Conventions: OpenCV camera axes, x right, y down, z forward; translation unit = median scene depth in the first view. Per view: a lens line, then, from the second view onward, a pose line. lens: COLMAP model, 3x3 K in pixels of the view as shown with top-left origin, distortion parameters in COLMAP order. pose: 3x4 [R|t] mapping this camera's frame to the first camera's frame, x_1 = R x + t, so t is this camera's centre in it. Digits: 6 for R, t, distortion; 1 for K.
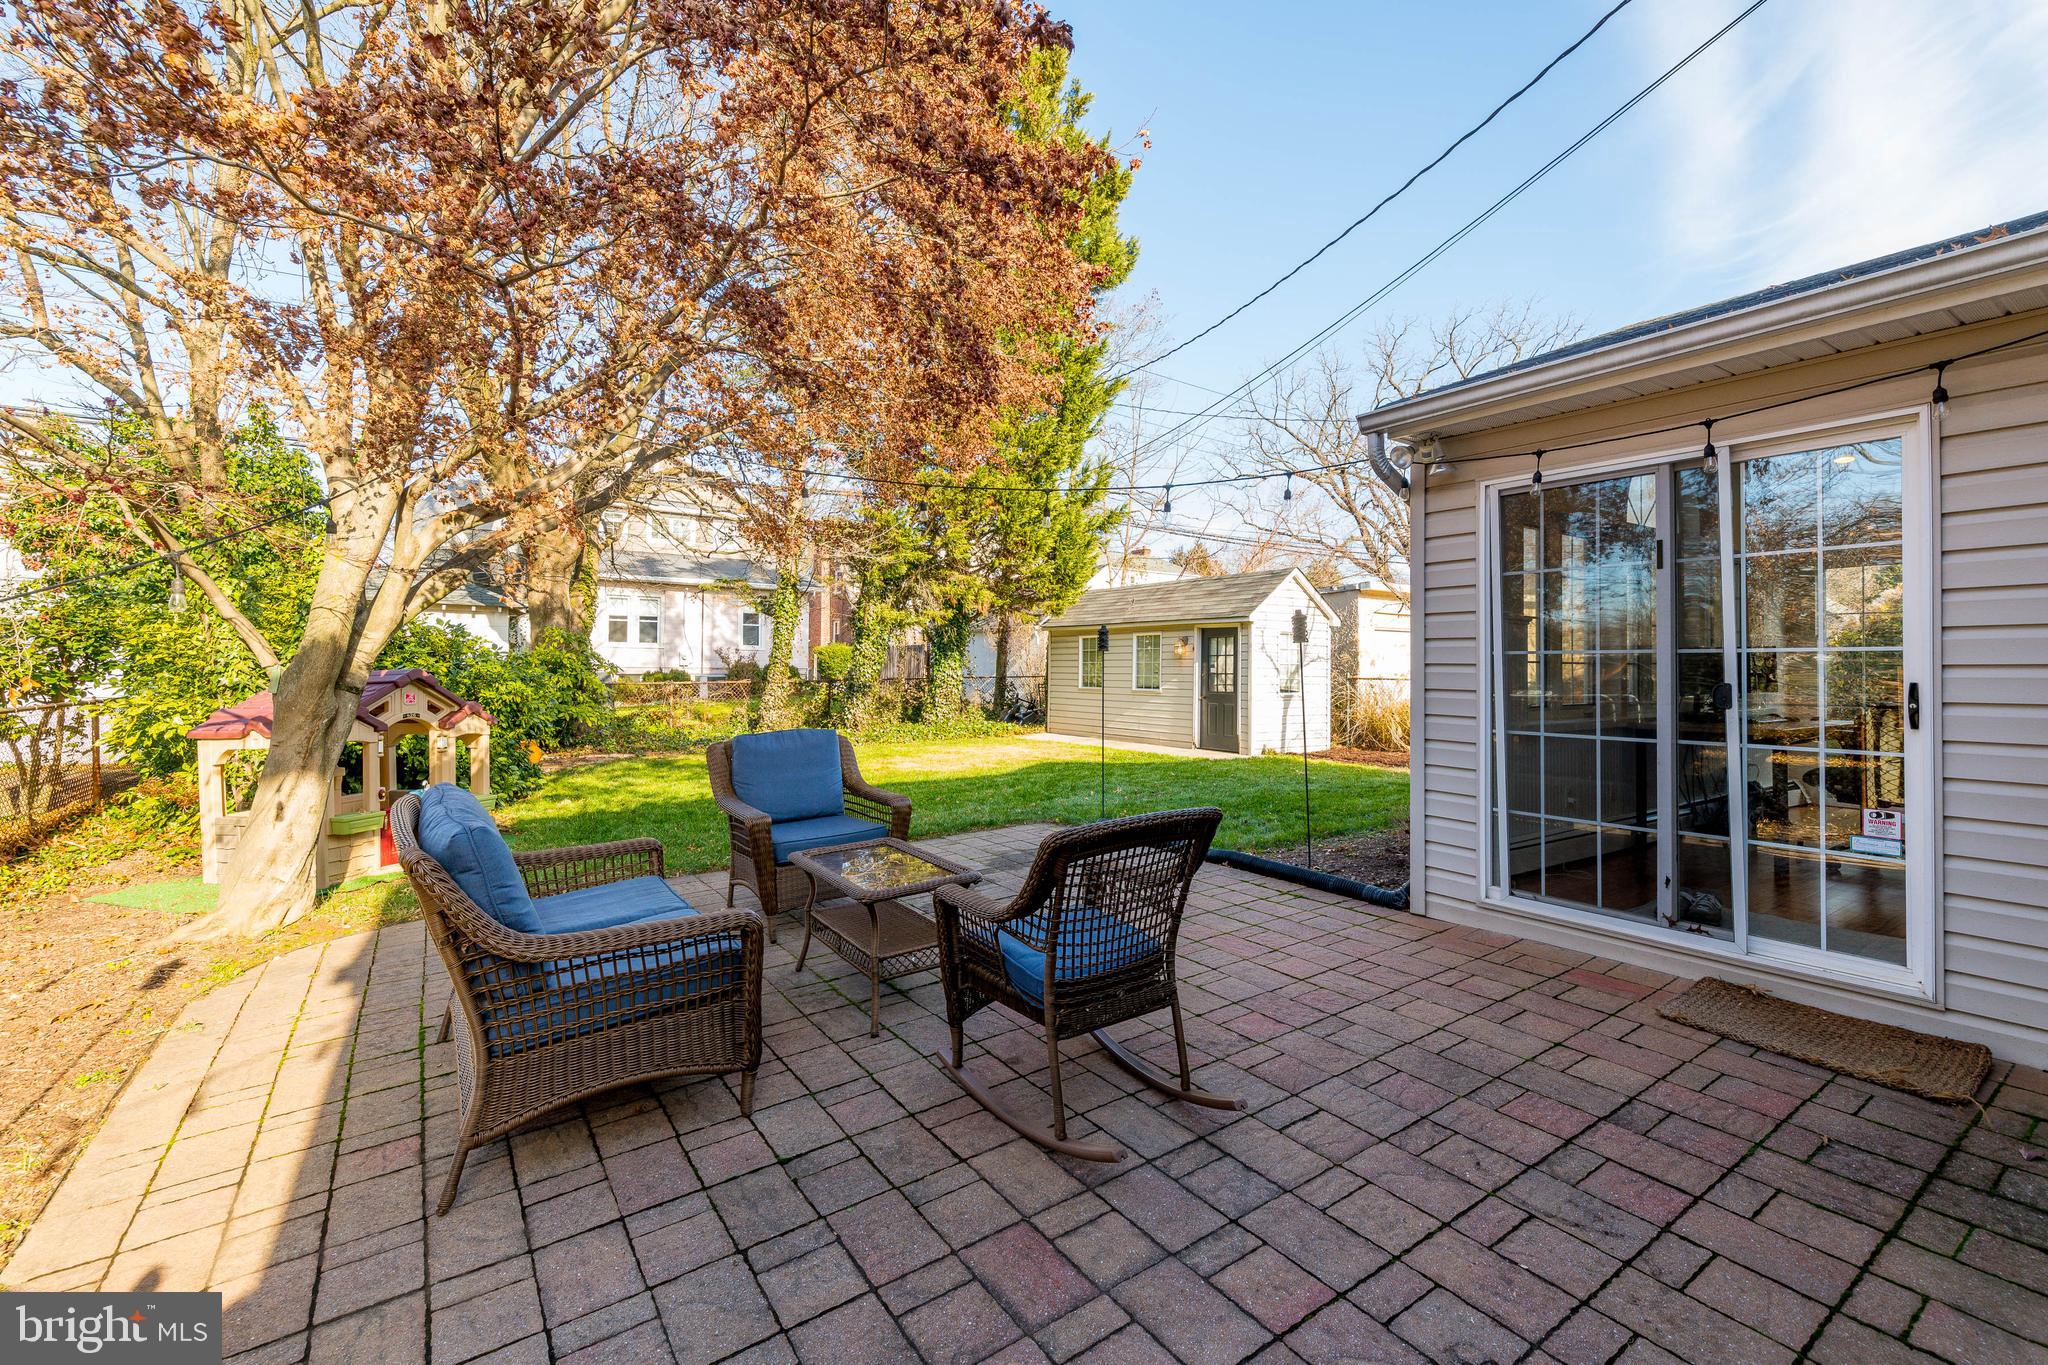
lens RADIAL K [[893.5, 0, 1024.0], [0, 893.5, 682.5], [0, 0, 1]] dist [0.000147, -0.000056]
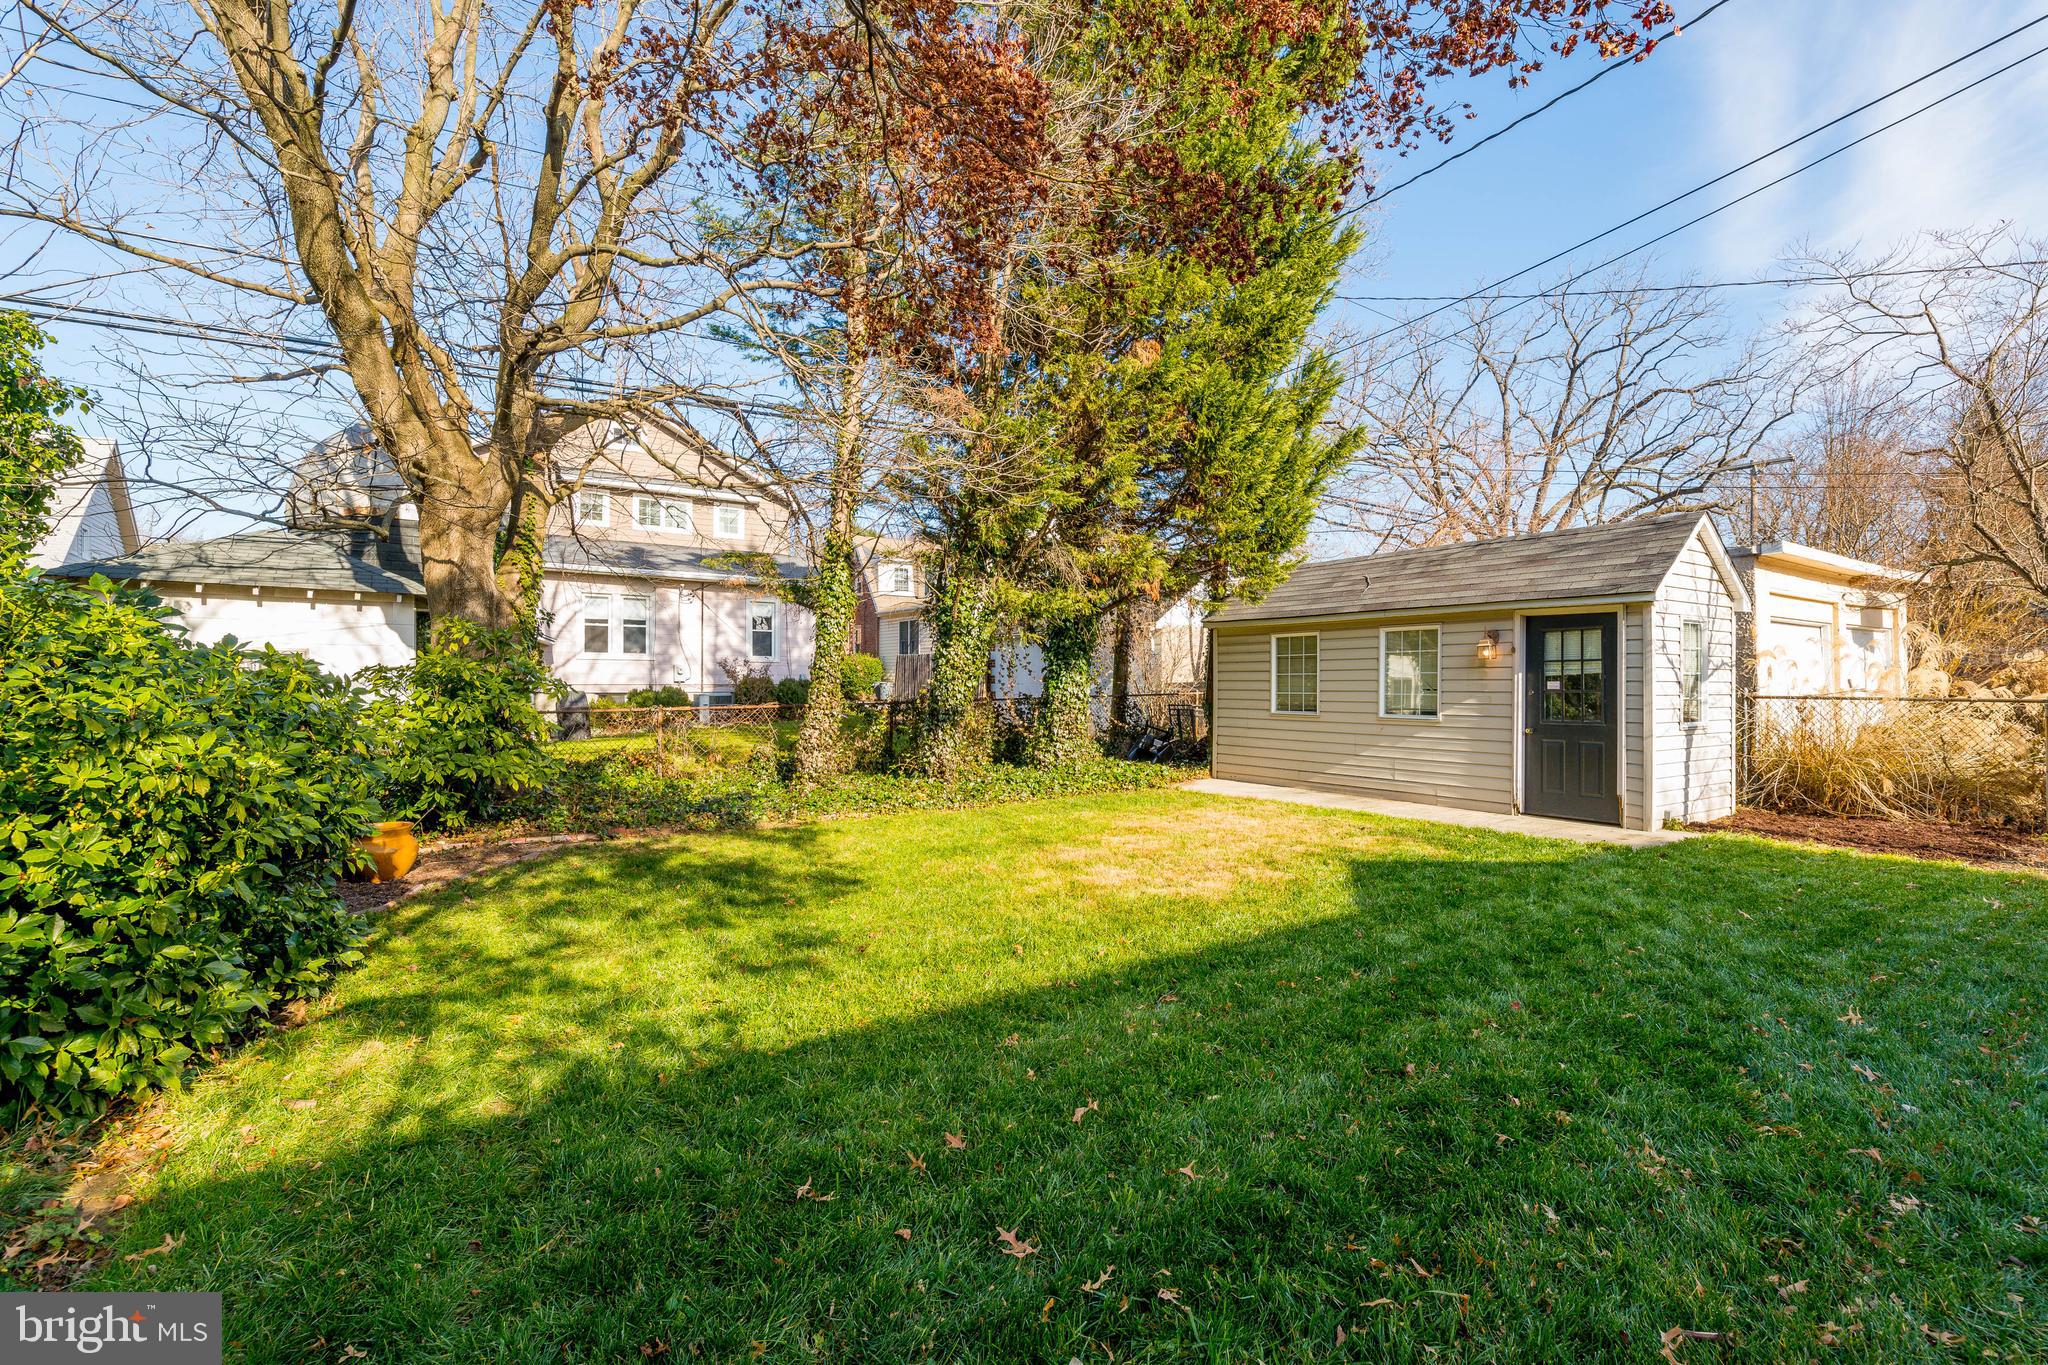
lens RADIAL K [[898.5, 0, 995.5], [0, 898.5, 691.9], [0, 0, 1]] dist [0.001605, 0.000134]
pose [[0.999638, -0.005711, -0.026295, -0.136051], [0.005591, 0.999974, -0.004644, -0.007986], [0.026321, 0.004495, 0.999643, 0.358370]]
